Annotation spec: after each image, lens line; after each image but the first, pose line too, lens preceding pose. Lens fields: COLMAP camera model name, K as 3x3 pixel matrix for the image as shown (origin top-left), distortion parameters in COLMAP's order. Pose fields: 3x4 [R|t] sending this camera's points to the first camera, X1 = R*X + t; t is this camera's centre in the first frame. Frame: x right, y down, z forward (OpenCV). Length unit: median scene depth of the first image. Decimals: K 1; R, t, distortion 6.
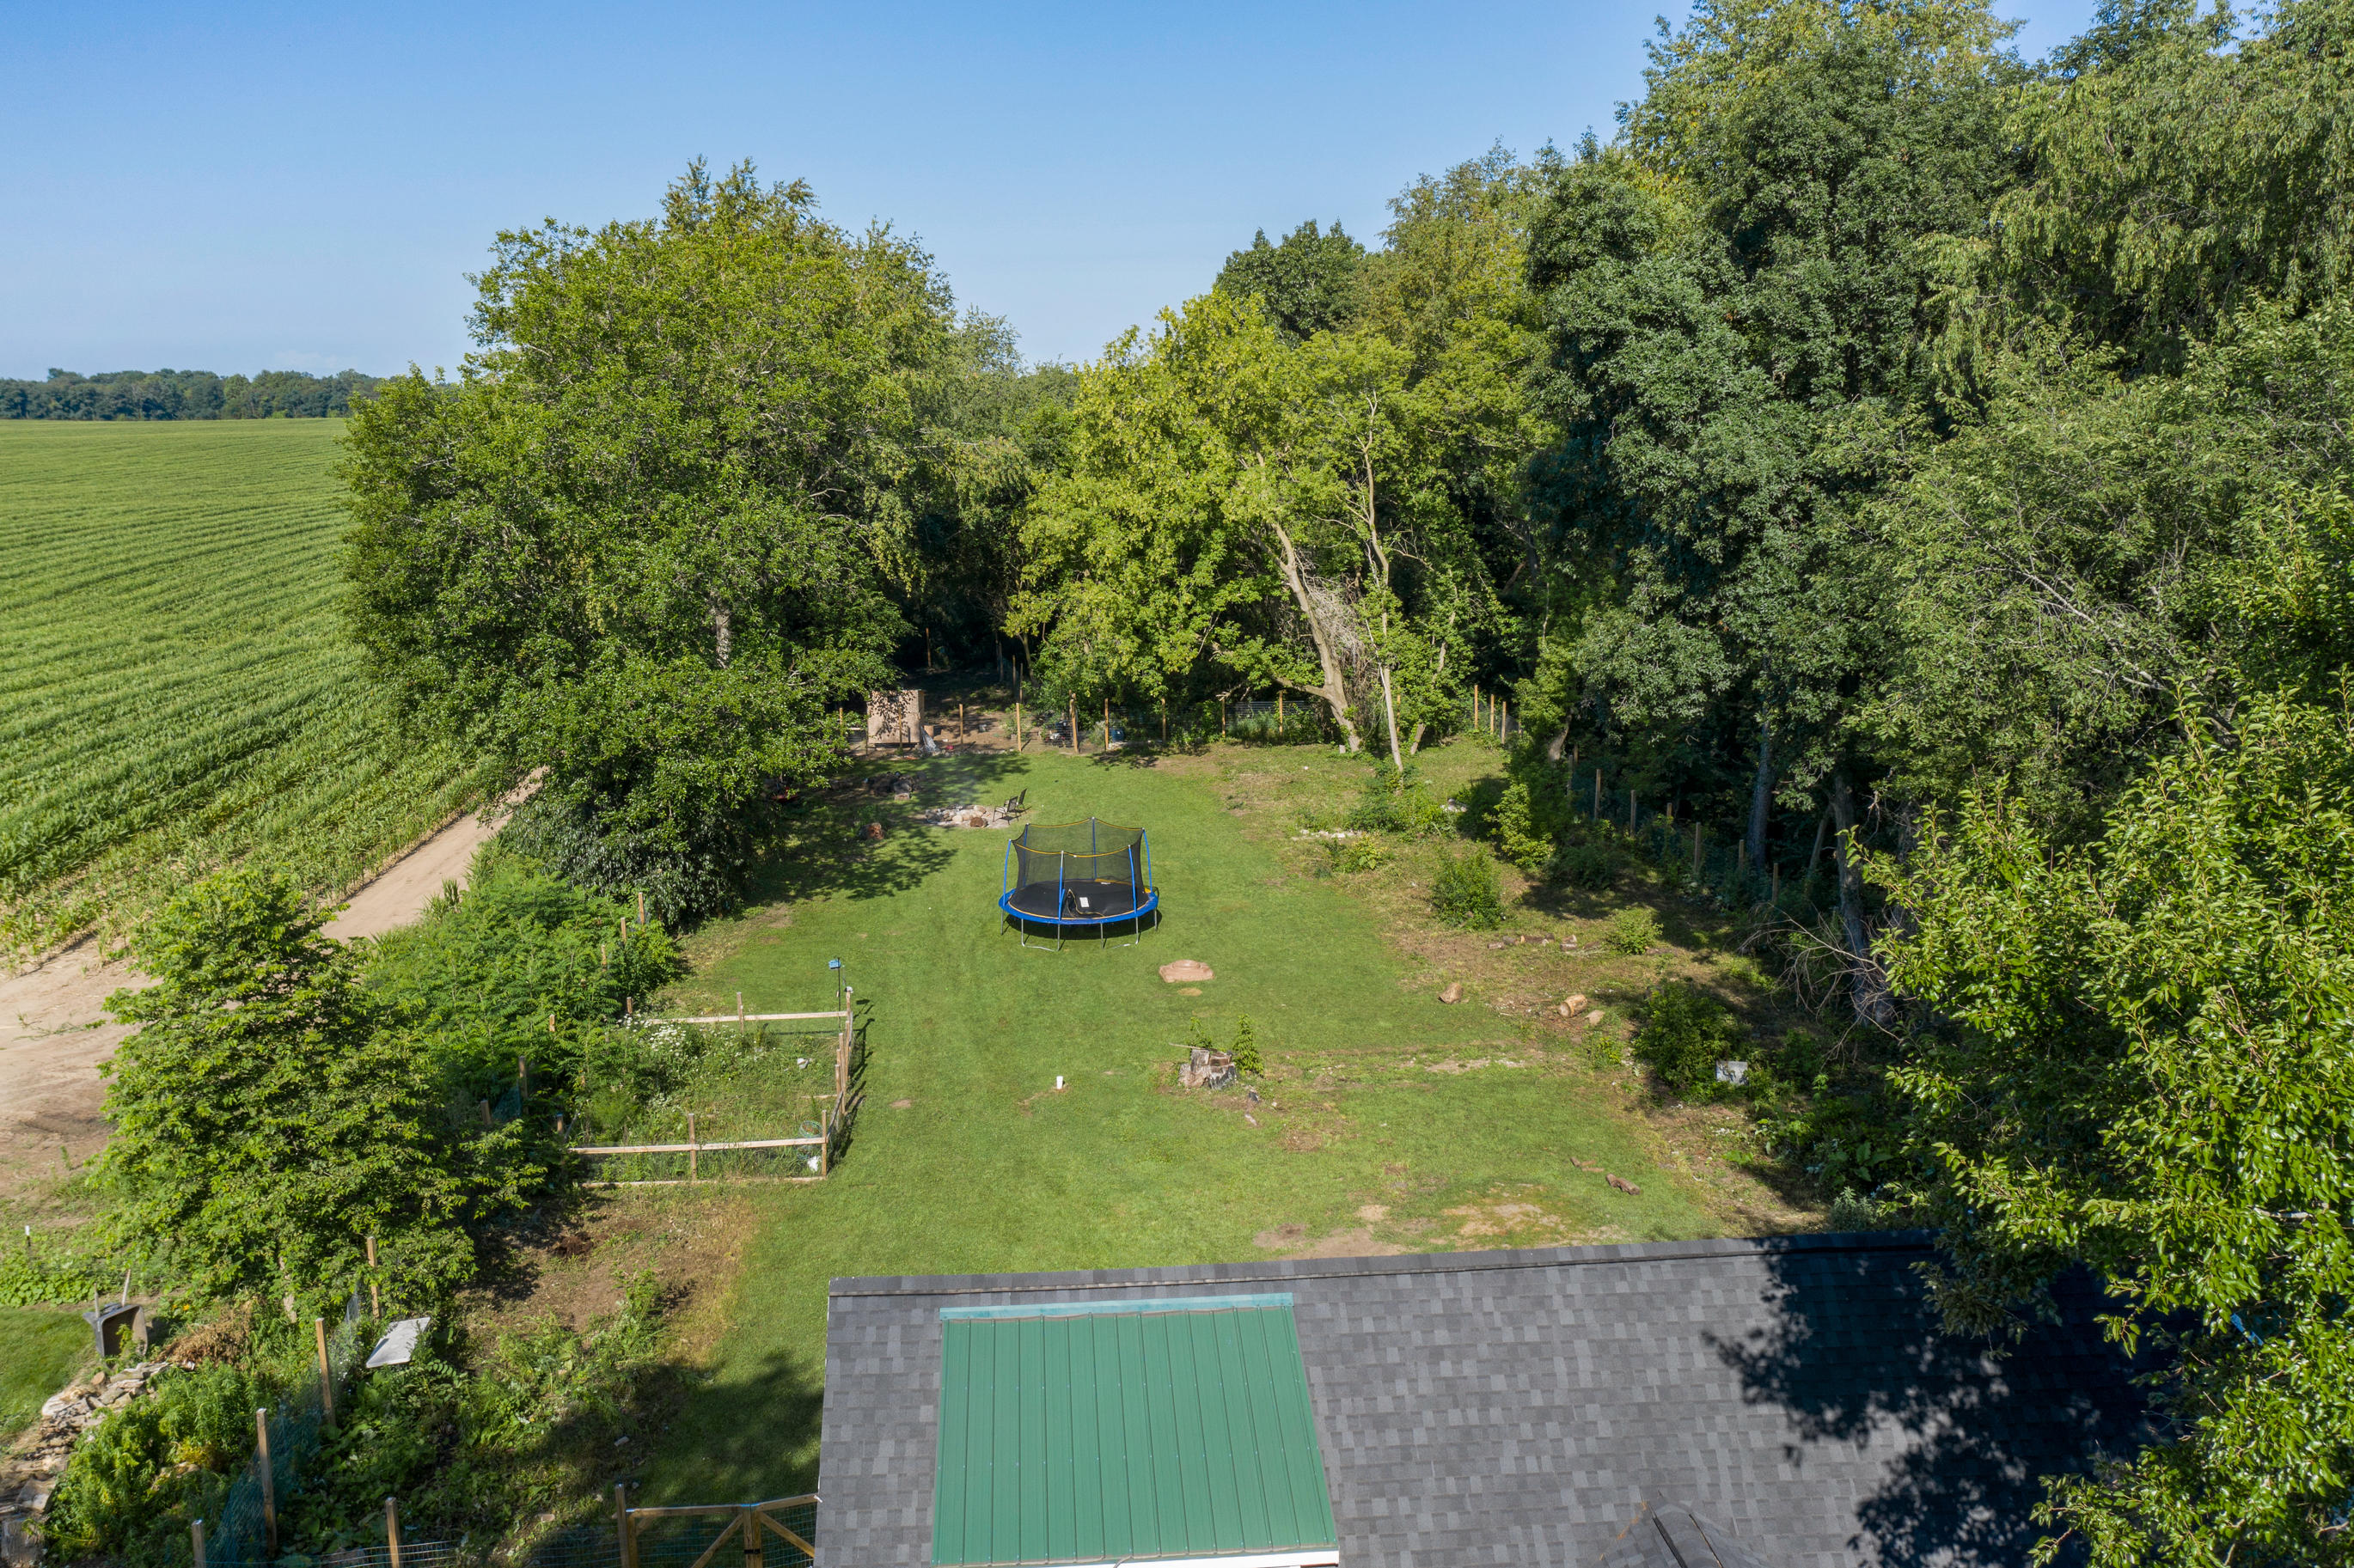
lens RADIAL K [[1877.6, 0, 1178.3], [0, 1877.6, 770.8], [0, 0, 1]] dist [-0.015640, 0.006429]
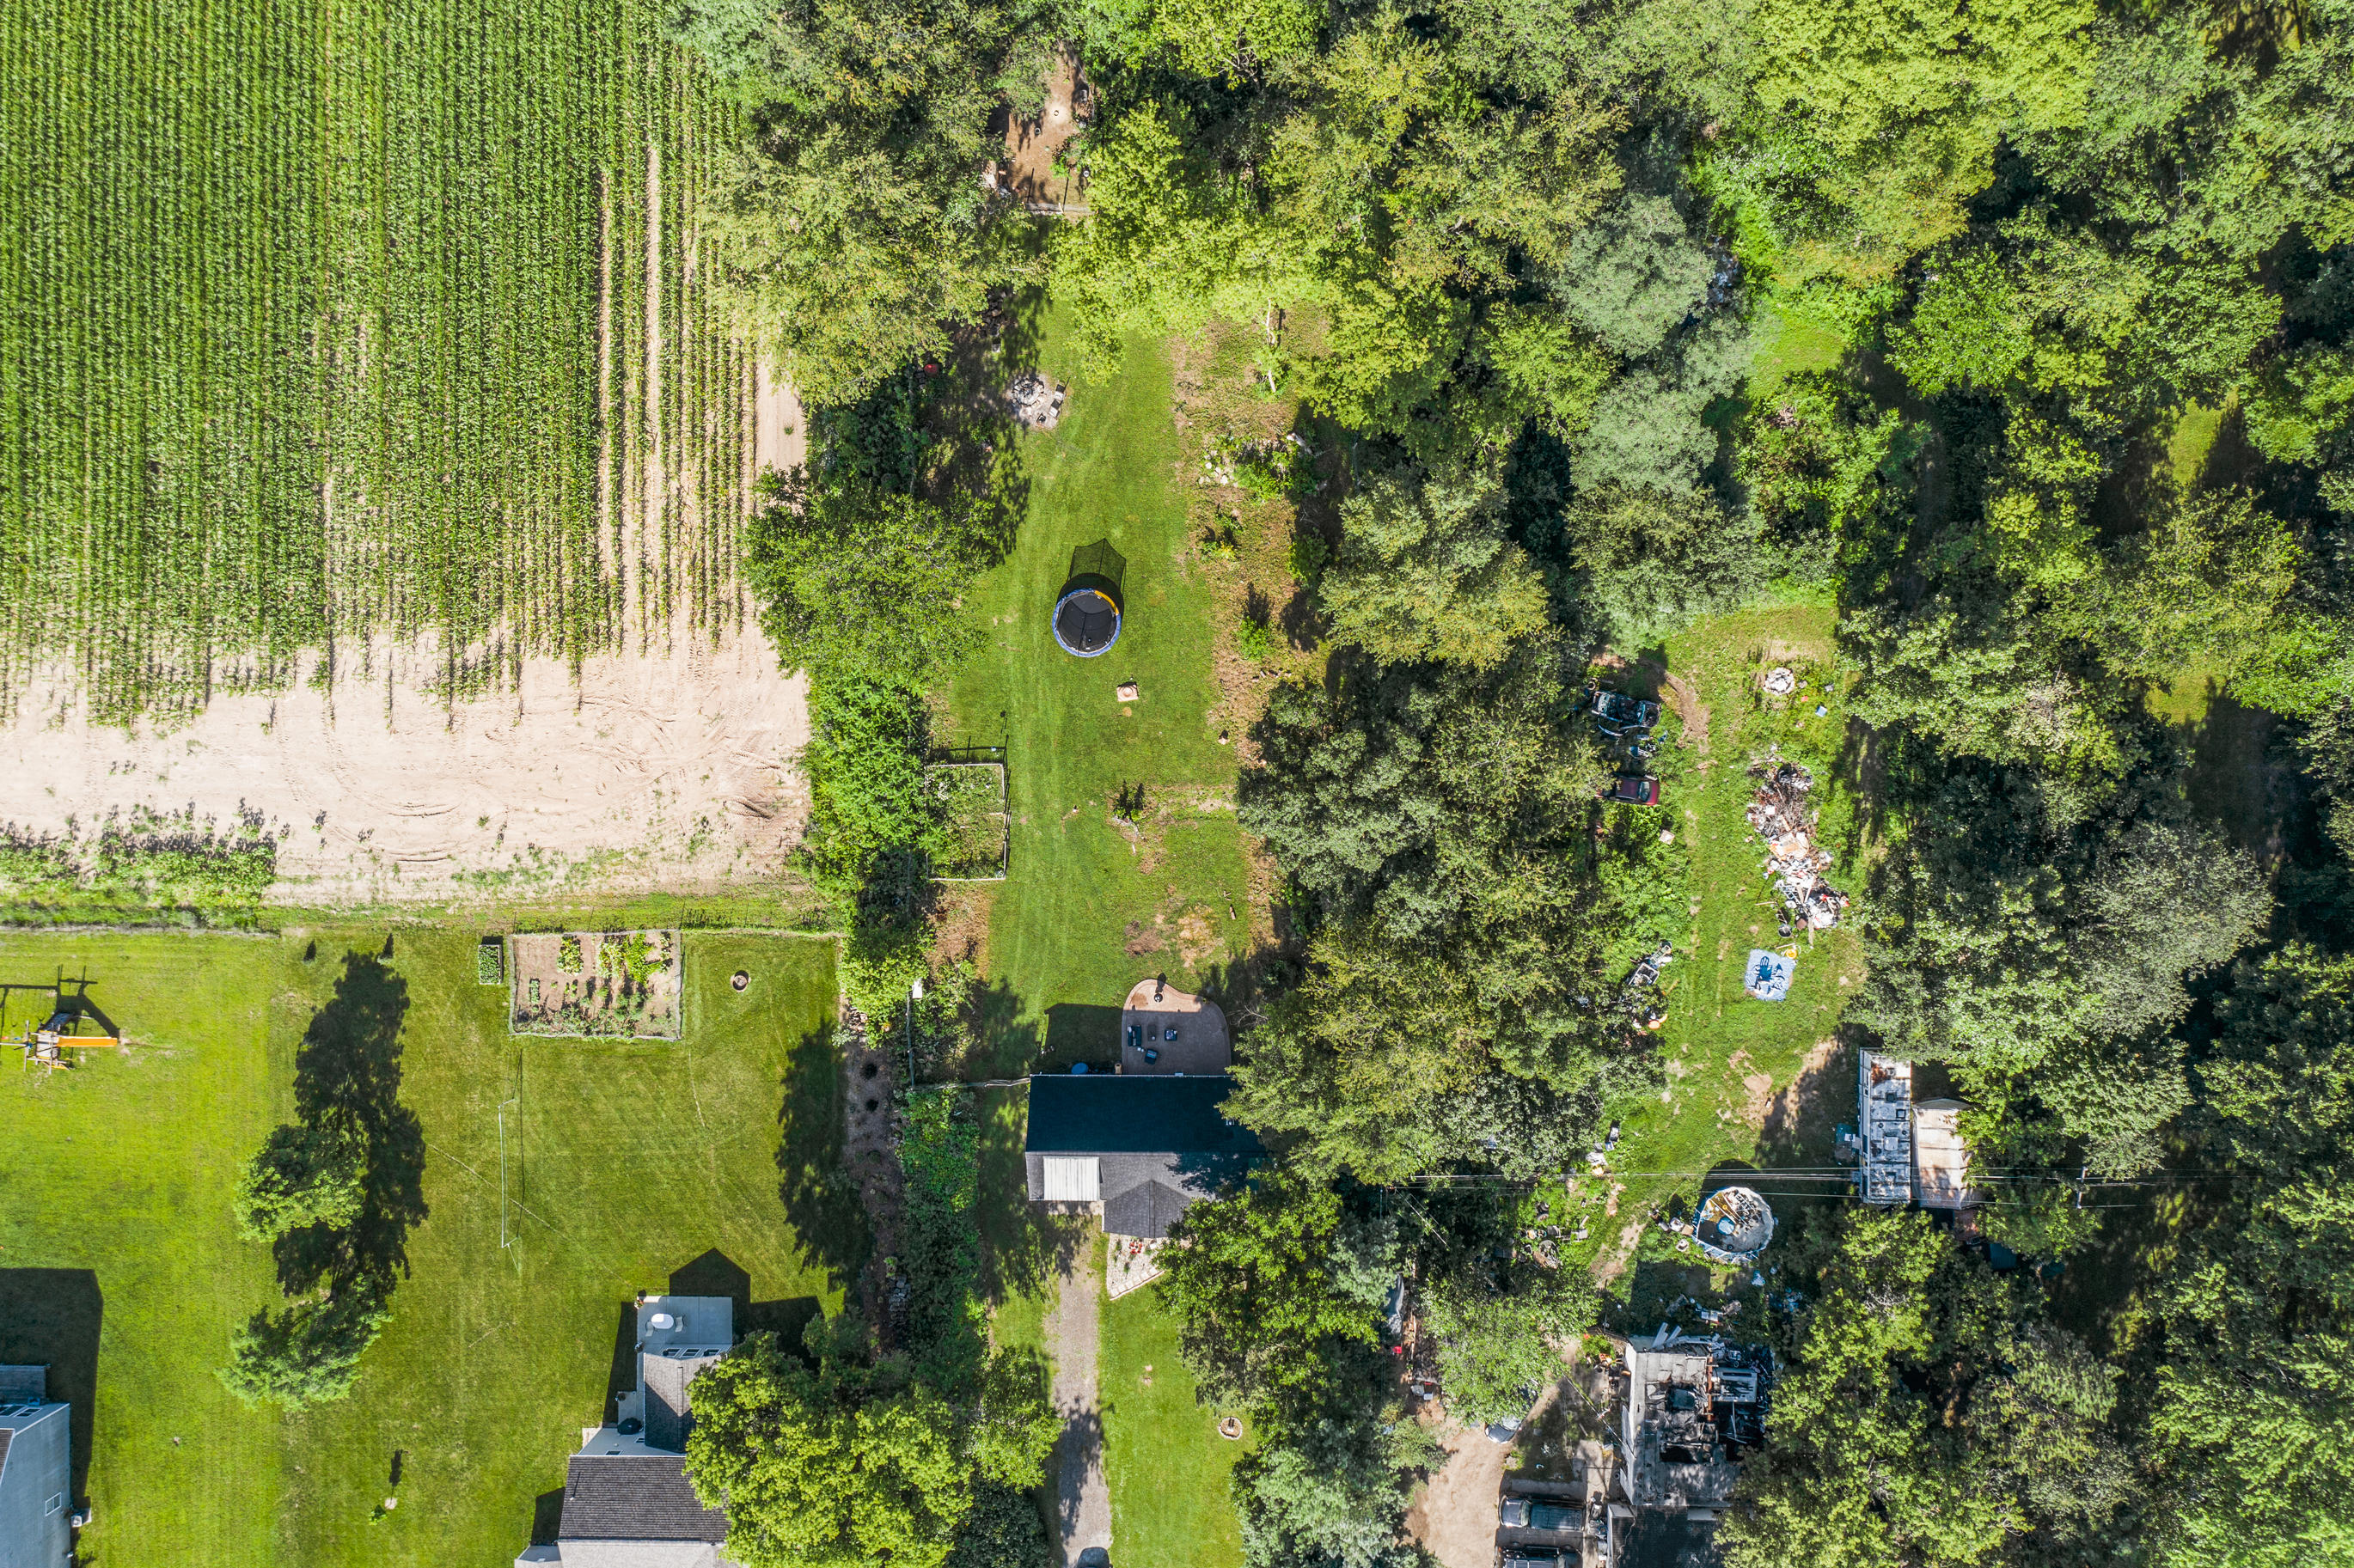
lens RADIAL K [[1877.6, 0, 1178.9], [0, 1877.6, 784.6], [0, 0, 1]] dist [-0.015640, 0.006429]
pose [[0.996171, 0.084745, -0.021476, 0.132286], [0.004863, 0.191561, 0.981469, -2.249526], [0.087288, -0.977815, 0.190416, 0.385475]]
